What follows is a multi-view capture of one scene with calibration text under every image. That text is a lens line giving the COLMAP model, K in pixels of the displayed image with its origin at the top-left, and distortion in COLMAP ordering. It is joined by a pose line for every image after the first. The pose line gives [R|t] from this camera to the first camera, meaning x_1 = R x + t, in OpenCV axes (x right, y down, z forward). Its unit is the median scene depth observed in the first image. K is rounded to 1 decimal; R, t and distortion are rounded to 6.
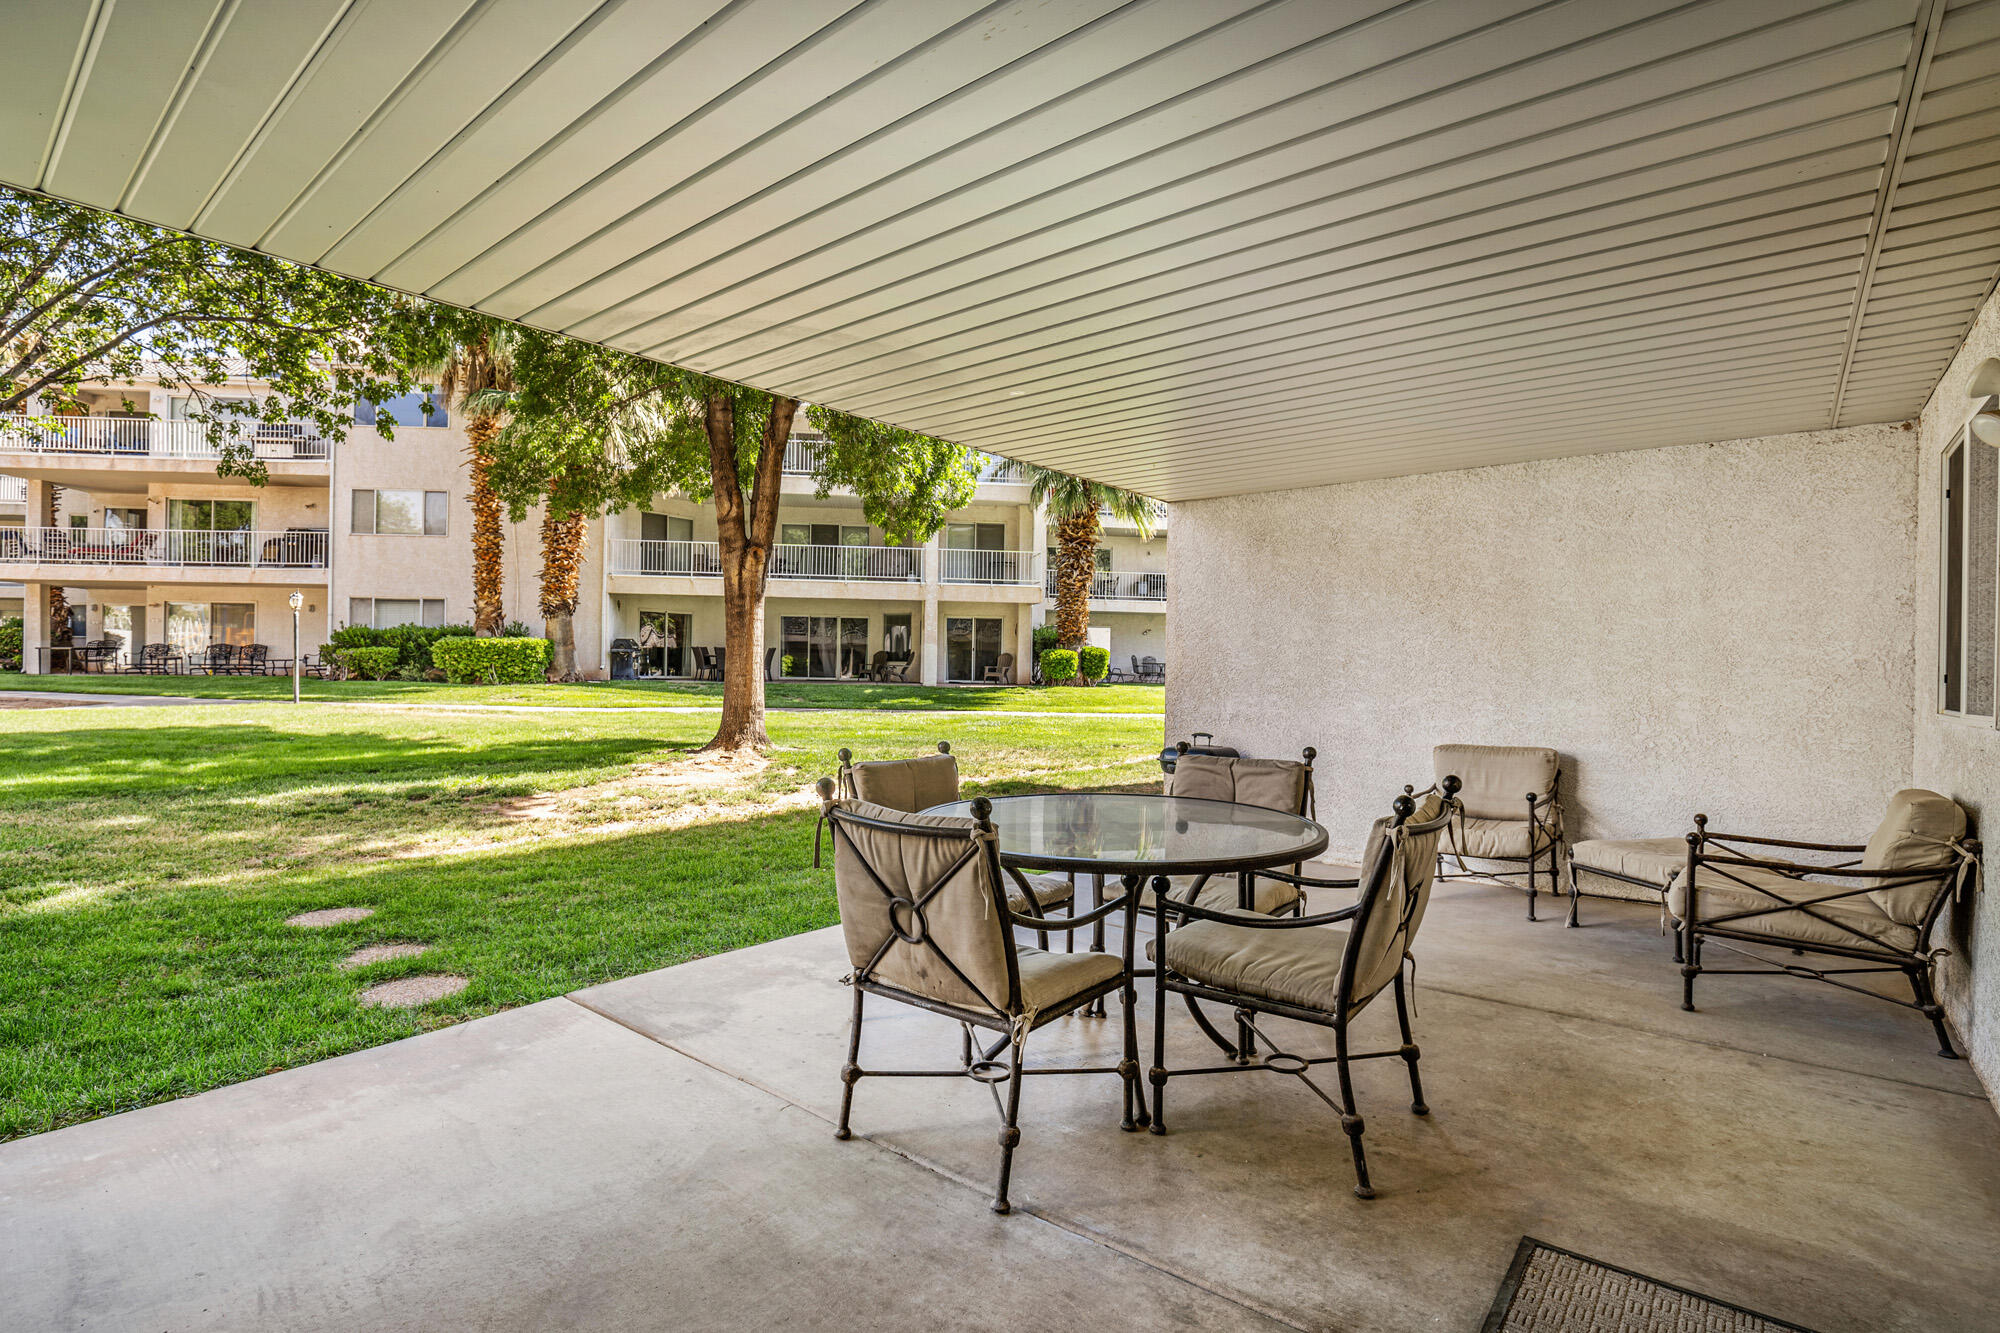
lens RADIAL K [[931.1, 0, 1008.5], [0, 931.1, 674.3], [0, 0, 1]] dist [-0.016793, -0.000585]
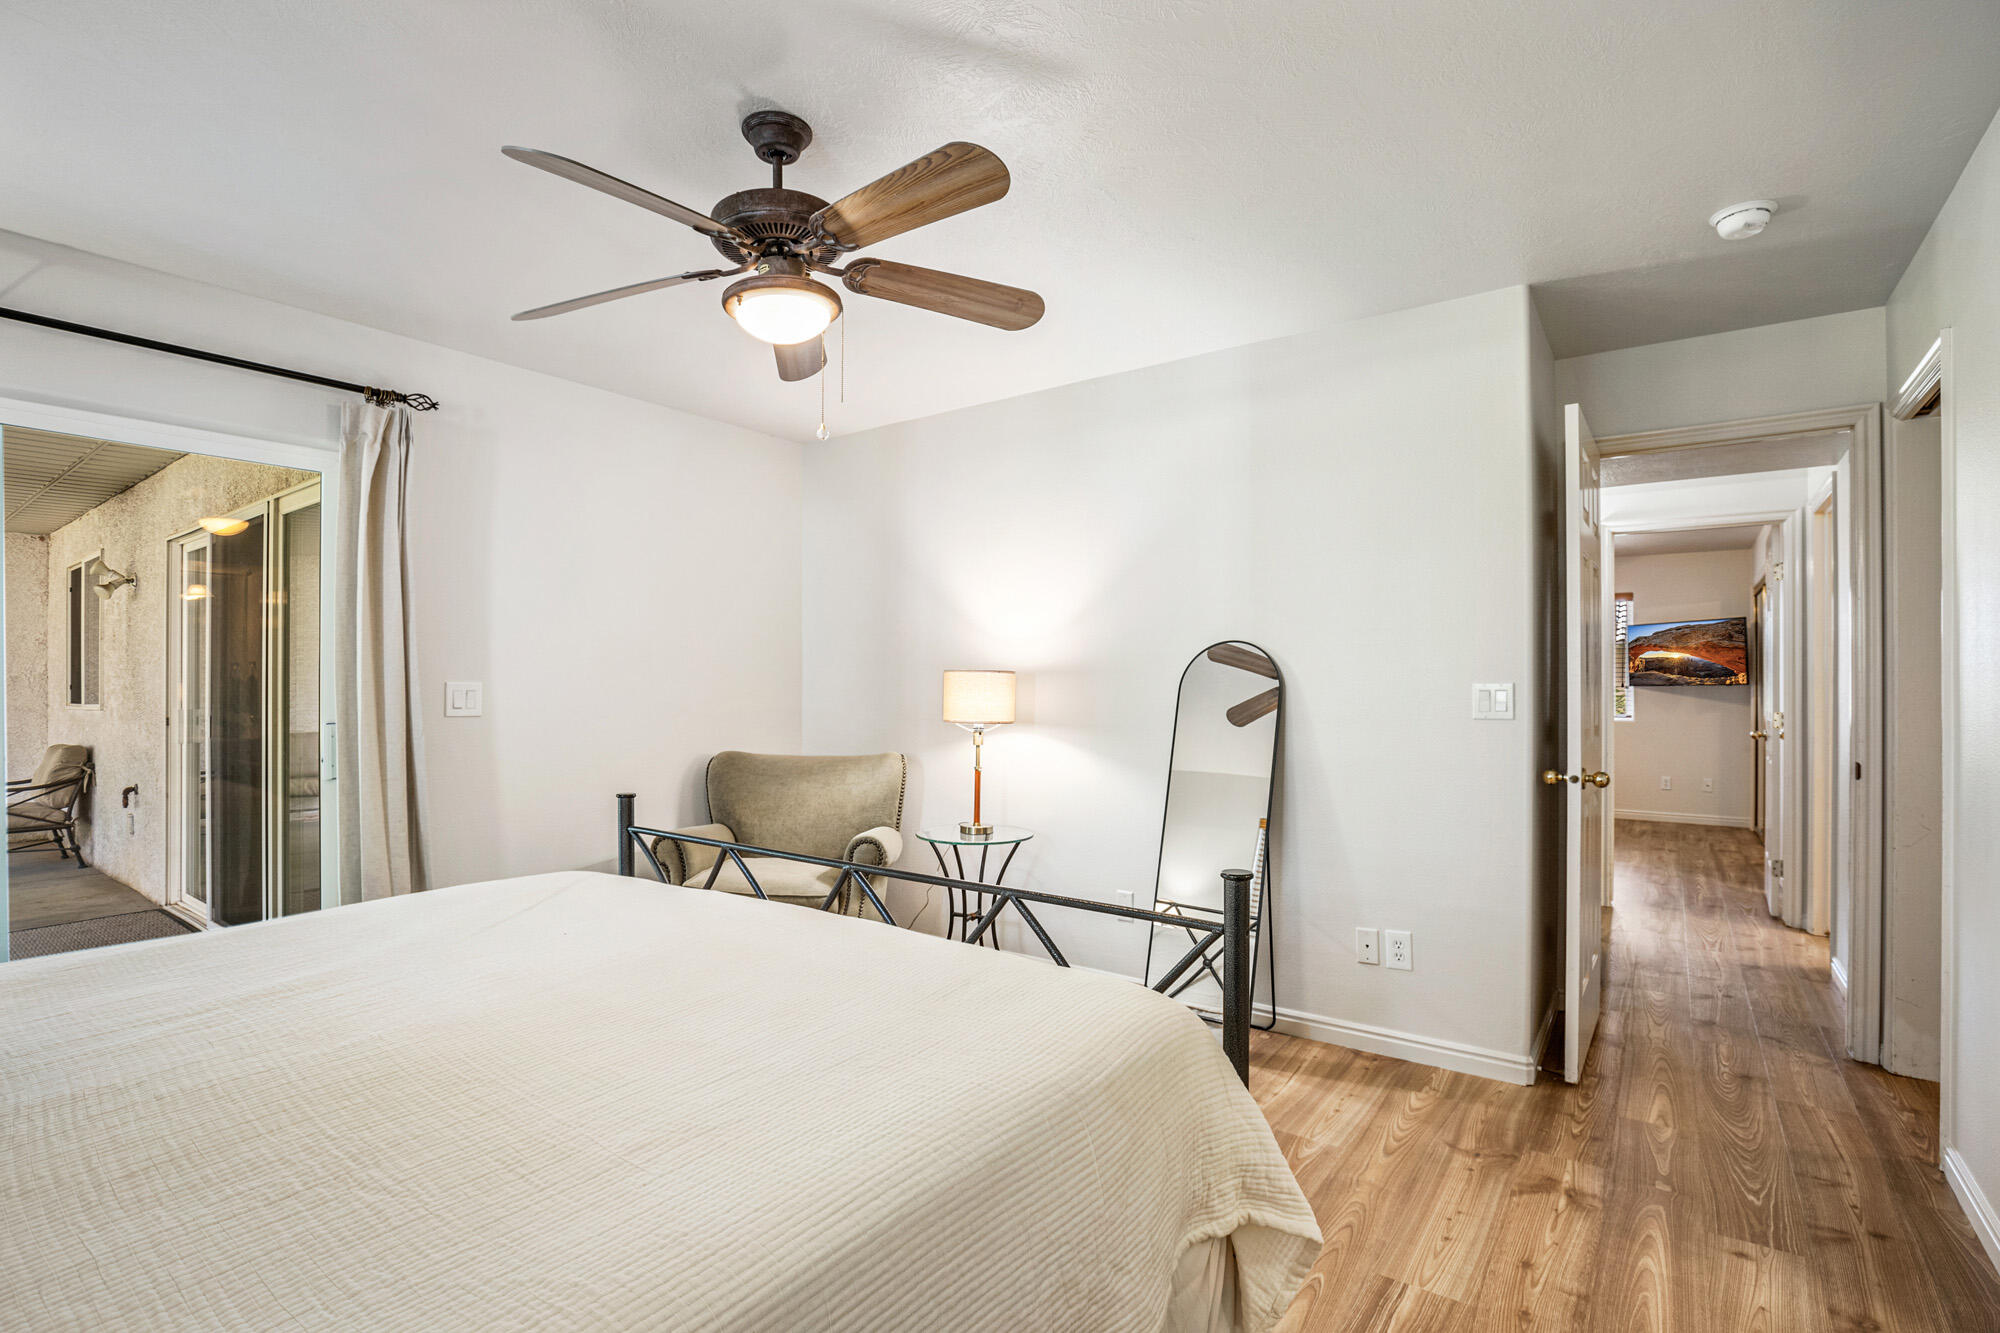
lens RADIAL K [[931.1, 0, 1004.1], [0, 931.1, 679.1], [0, 0, 1]] dist [-0.016793, -0.000585]
pose [[-0.056215, -0.002445, 0.998416, -1.027511], [0.013802, 0.999900, 0.003226, 0.010650], [-0.998323, 0.013962, -0.056176, -0.867997]]
